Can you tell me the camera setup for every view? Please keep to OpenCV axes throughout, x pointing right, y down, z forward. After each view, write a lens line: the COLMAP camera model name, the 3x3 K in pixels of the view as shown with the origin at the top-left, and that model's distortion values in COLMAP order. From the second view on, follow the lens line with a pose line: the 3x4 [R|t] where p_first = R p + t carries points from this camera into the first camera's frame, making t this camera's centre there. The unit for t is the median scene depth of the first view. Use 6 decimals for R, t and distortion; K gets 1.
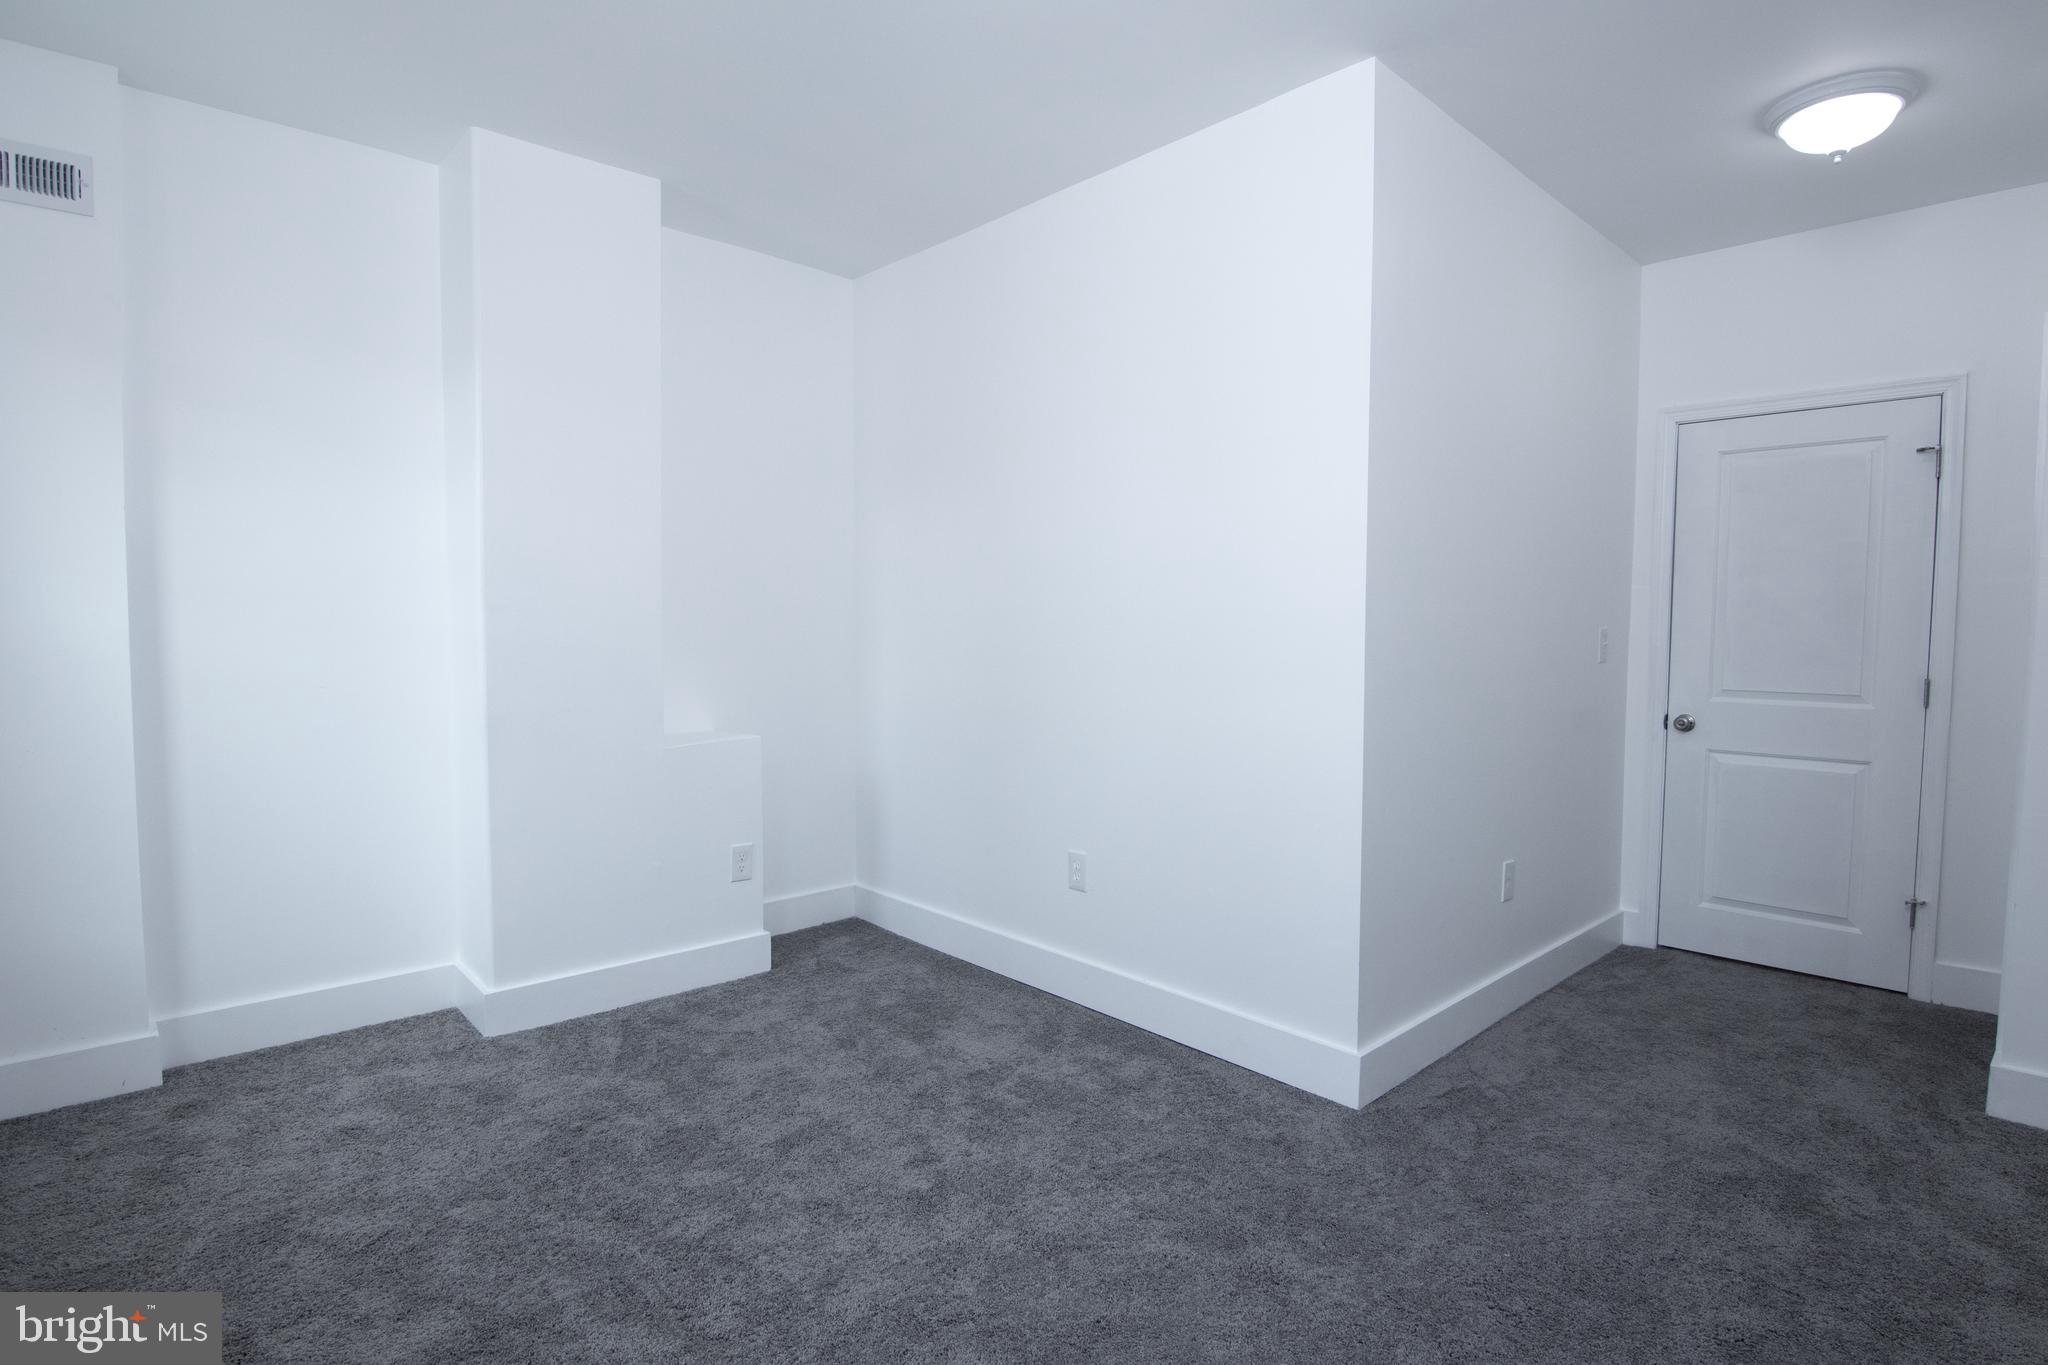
lens RADIAL K [[1035.5, 0, 1029.4], [0, 1035.5, 688.5], [0, 0, 1]] dist [-0.016401, 0.000228]
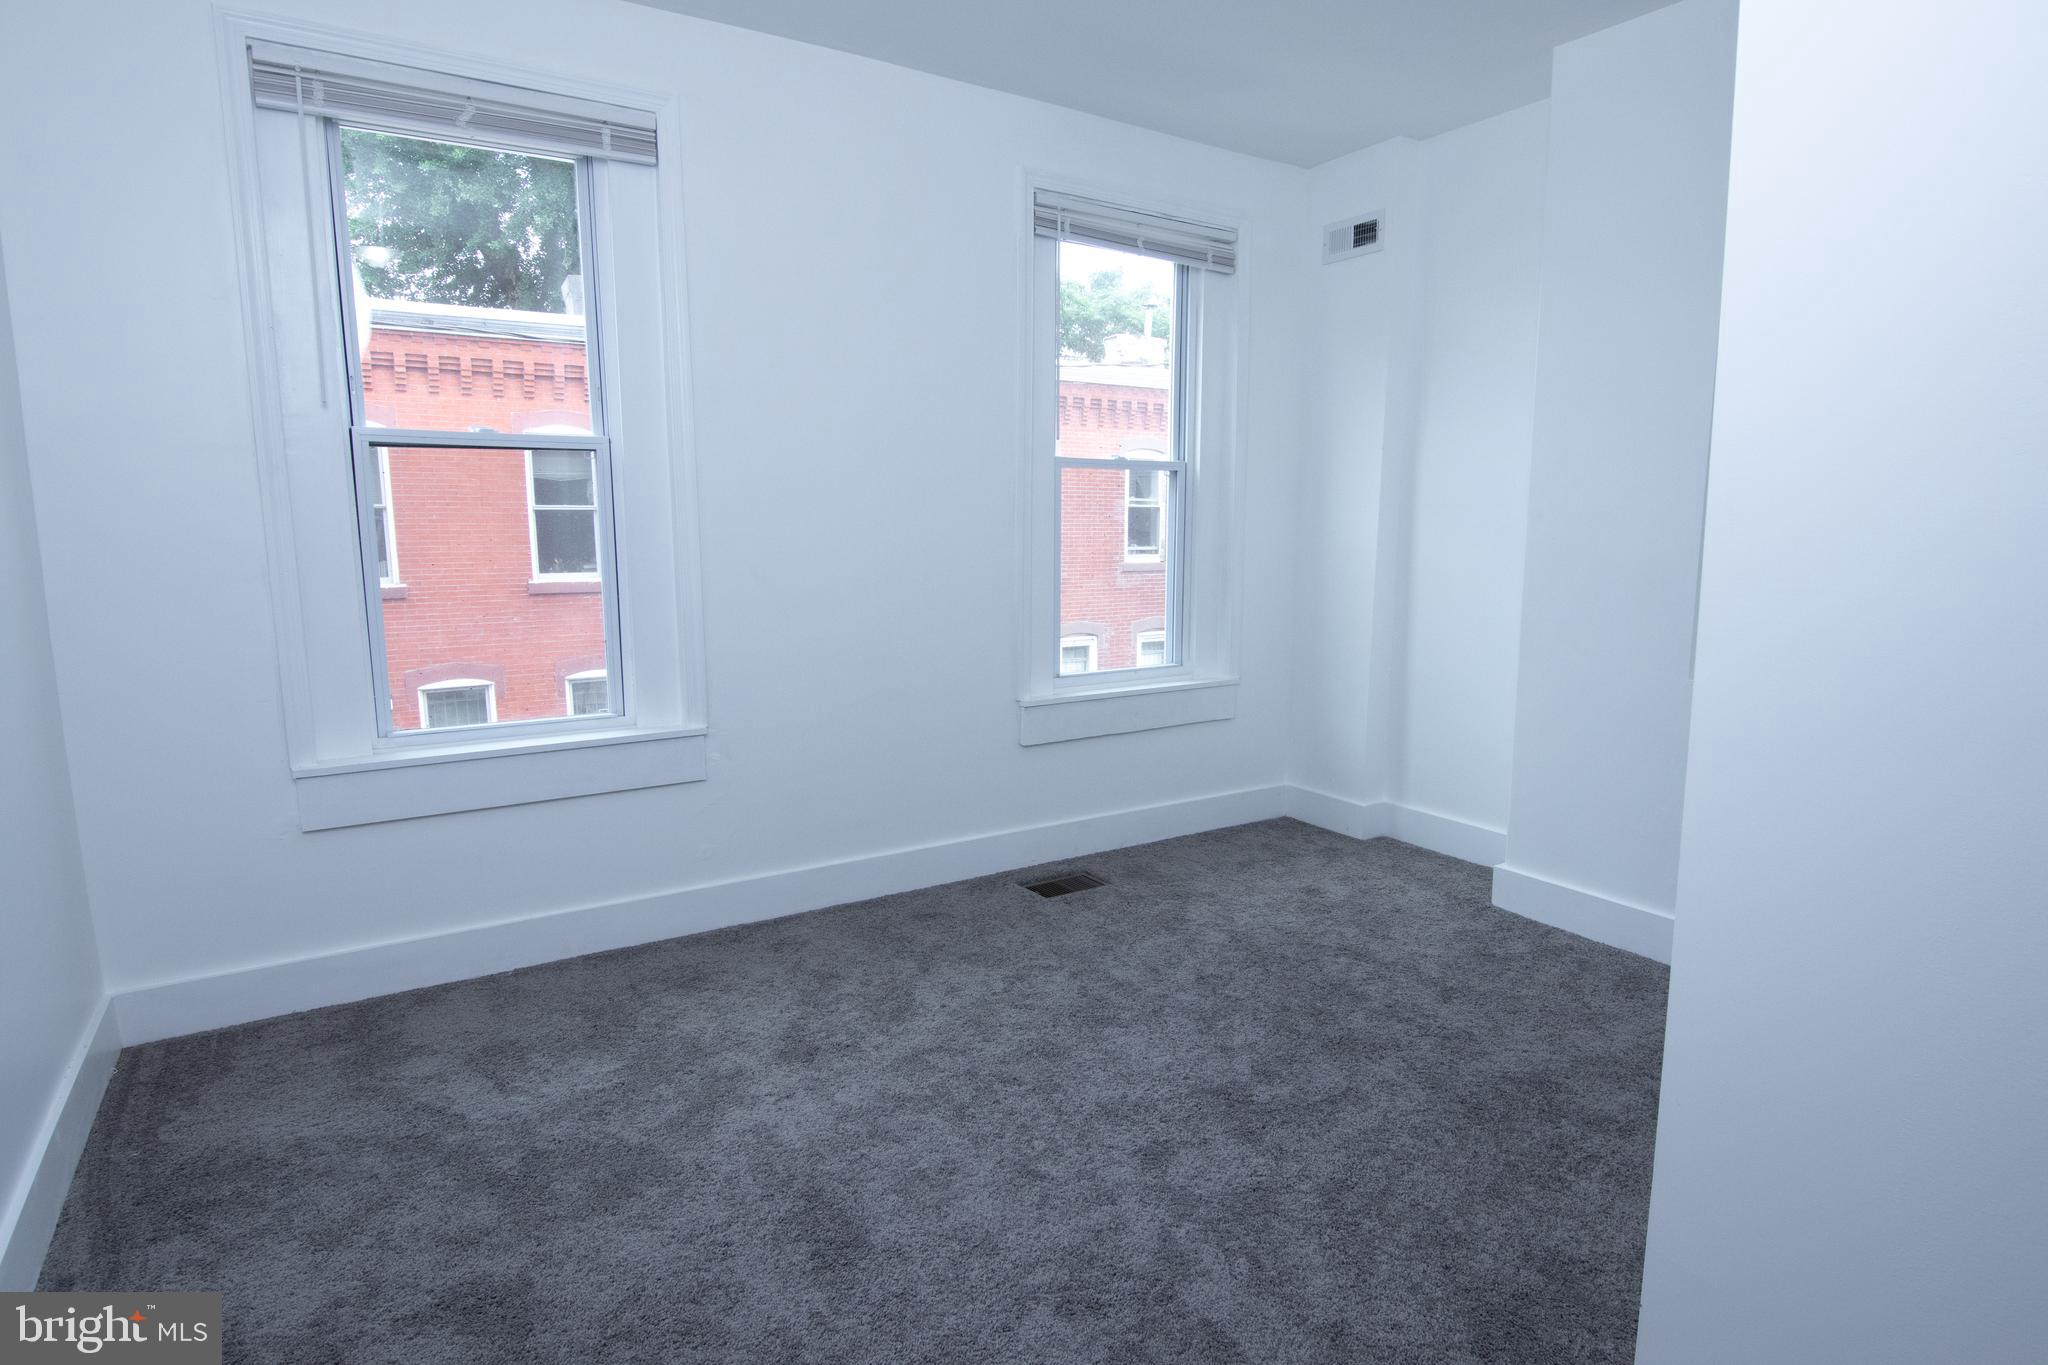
lens RADIAL K [[1115.4, 0, 1035.6], [0, 1115.4, 691.9], [0, 0, 1]] dist [0.003257, -0.000581]
pose [[-0.166053, 0.152243, -0.974294, 0.752422], [-0.058672, 0.984735, 0.163875, -0.061931], [0.984370, 0.084376, -0.154586, 0.726682]]
